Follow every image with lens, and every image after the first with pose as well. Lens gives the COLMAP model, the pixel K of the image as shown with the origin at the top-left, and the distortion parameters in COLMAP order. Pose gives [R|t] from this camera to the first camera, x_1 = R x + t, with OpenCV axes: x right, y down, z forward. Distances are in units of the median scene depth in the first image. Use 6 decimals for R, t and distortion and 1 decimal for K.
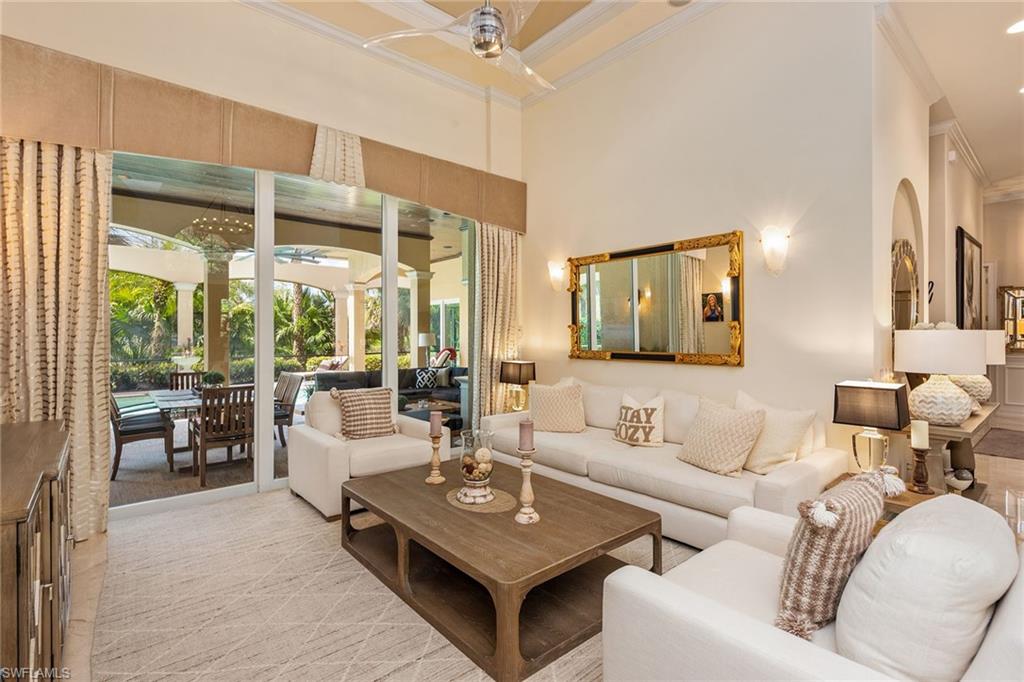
lens RADIAL K [[478.8, 0, 508.9], [0, 478.8, 337.6], [0, 0, 1]] dist [0.002221, 0.000084]
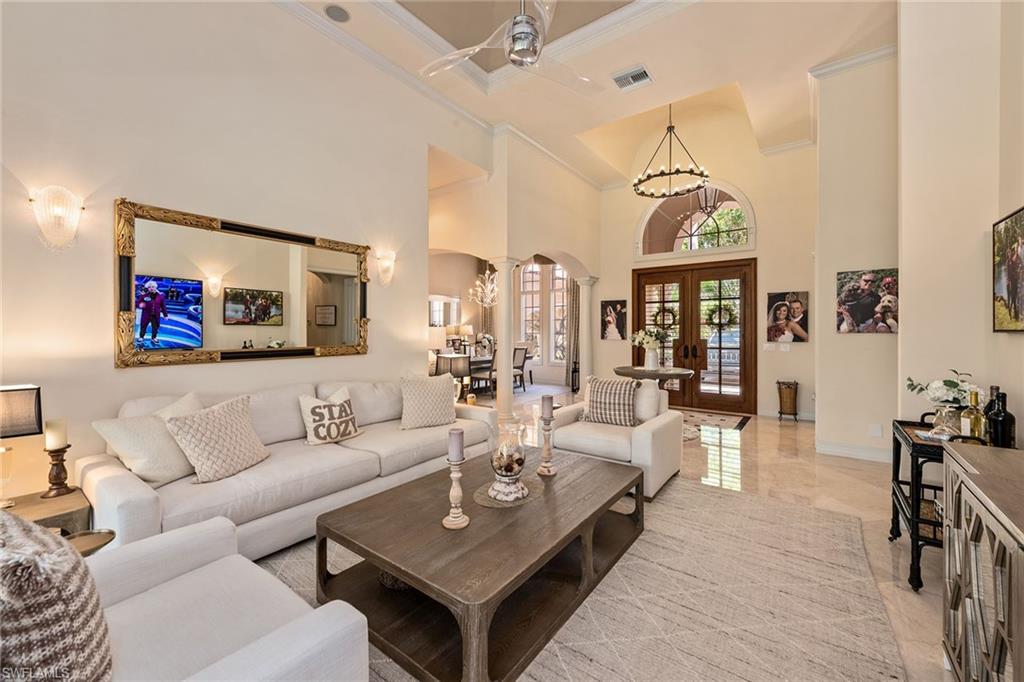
lens RADIAL K [[408.1, 0, 513.3], [0, 408.1, 333.6], [0, 0, 1]] dist [0.000142, 0.000021]
pose [[-0.229911, -0.004355, 0.973202, -0.611307], [0.004843, 0.999972, 0.005619, 0.001052], [-0.973200, 0.006005, -0.229883, 0.815533]]
